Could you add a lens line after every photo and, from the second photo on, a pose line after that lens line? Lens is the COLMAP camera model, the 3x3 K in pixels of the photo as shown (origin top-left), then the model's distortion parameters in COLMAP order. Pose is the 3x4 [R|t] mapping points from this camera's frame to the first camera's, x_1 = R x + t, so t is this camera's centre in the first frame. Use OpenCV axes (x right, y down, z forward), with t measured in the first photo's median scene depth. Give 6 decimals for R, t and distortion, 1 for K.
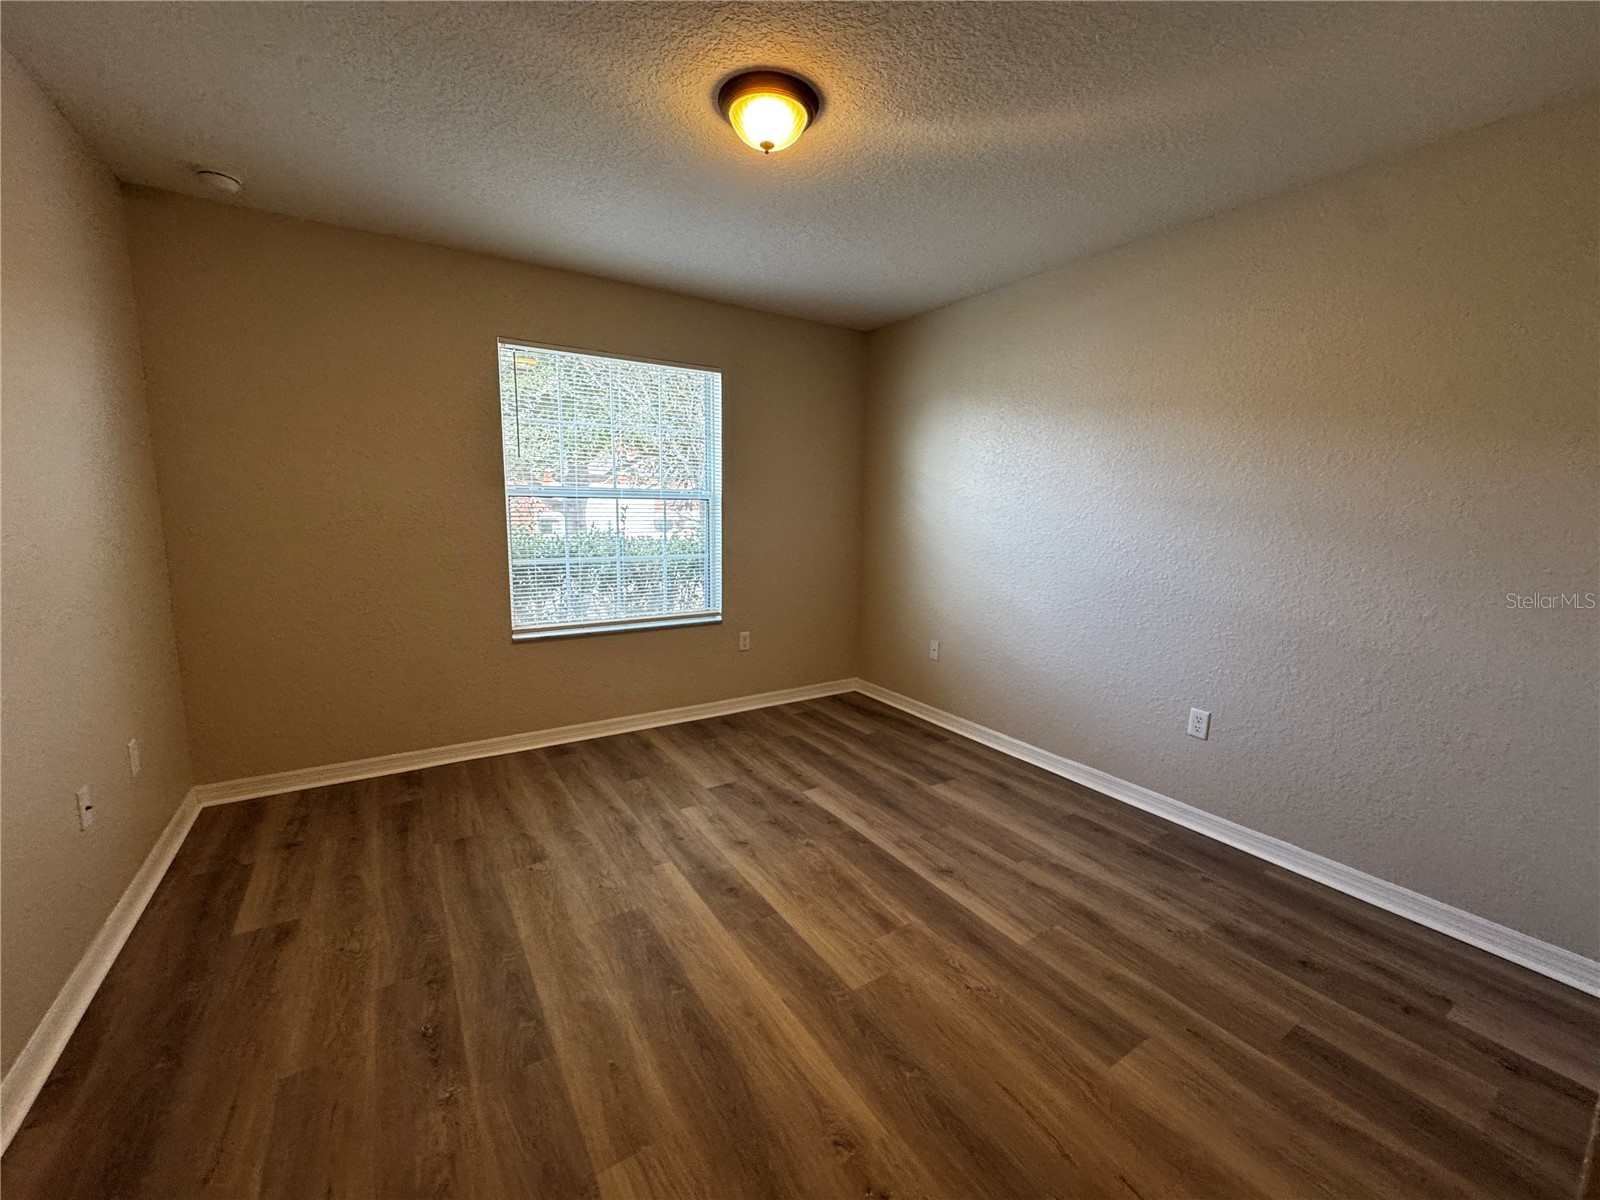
lens RADIAL K [[643.0, 0, 800.1], [0, 643.0, 595.4], [0, 0, 1]] dist [-0.002372, -0.000388]
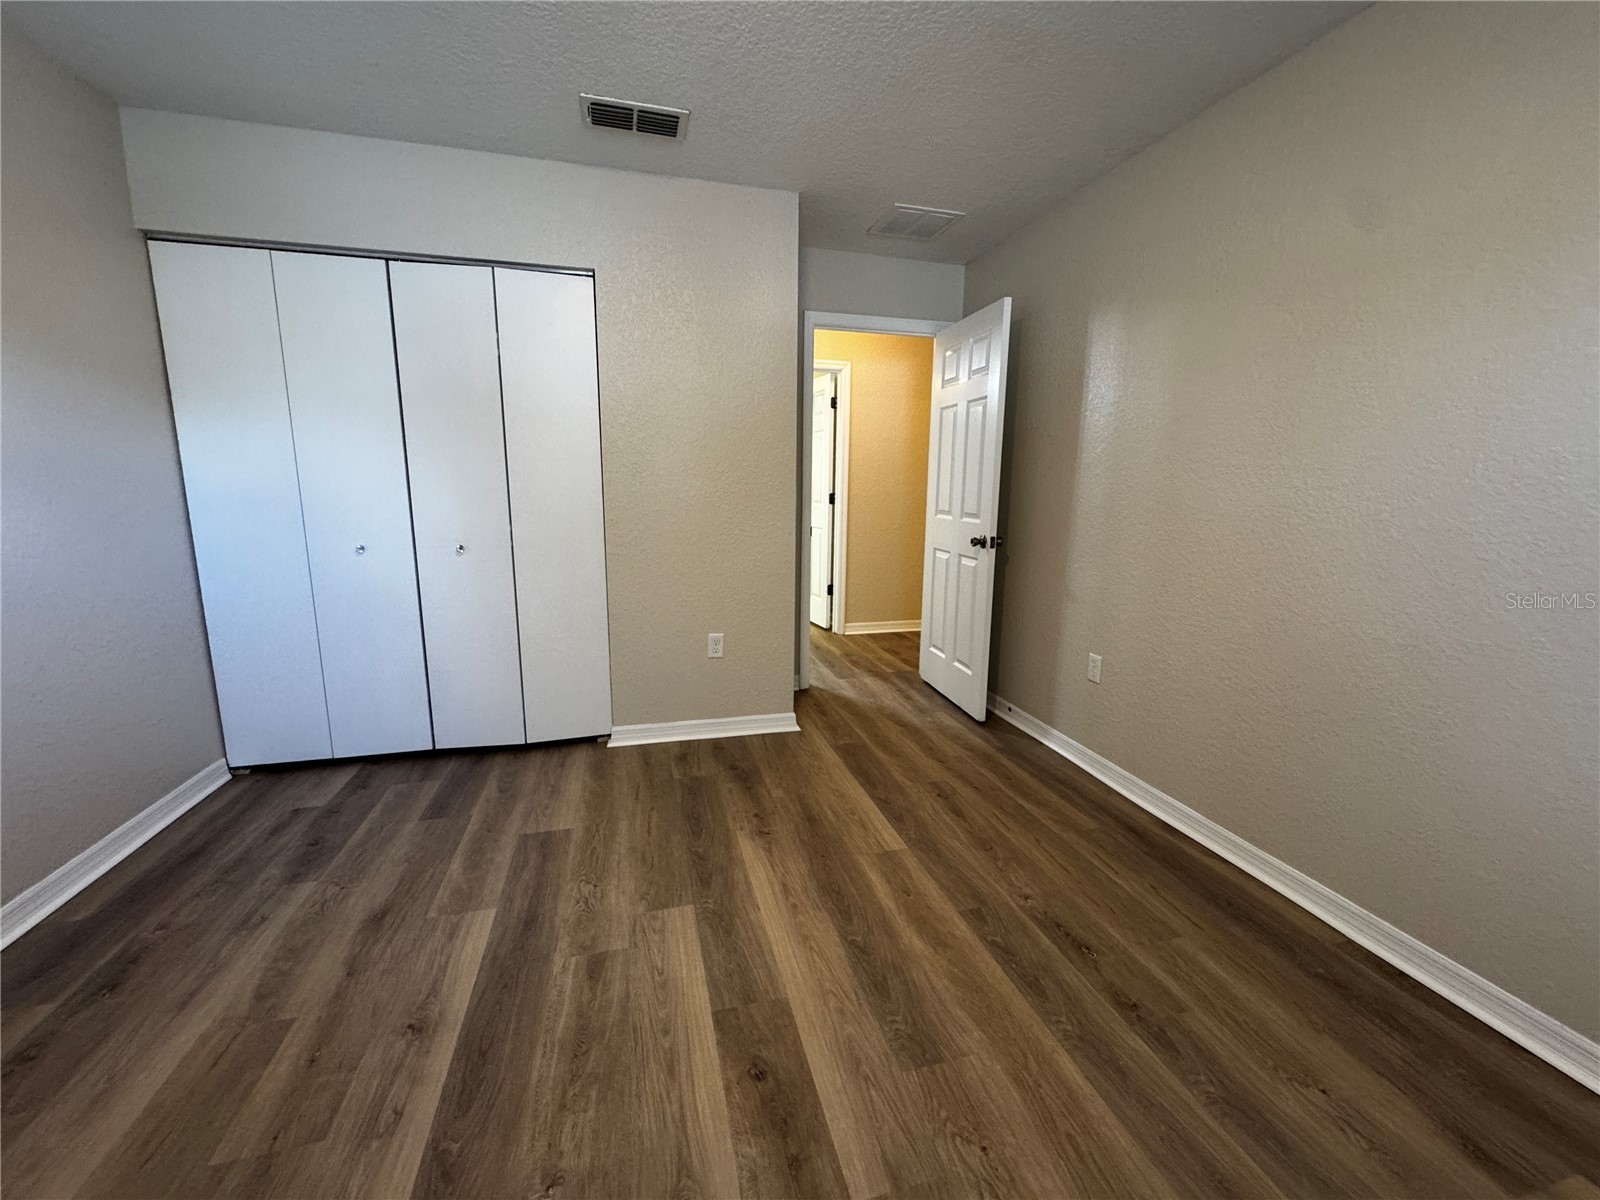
lens RADIAL K [[643.0, 0, 800.1], [0, 643.0, 595.4], [0, 0, 1]] dist [-0.002372, -0.000388]
pose [[-0.950926, -0.081921, 0.298376, -0.342519], [0.015603, 0.950392, 0.310664, -0.187980], [-0.309024, 0.300074, -0.902474, 1.668332]]
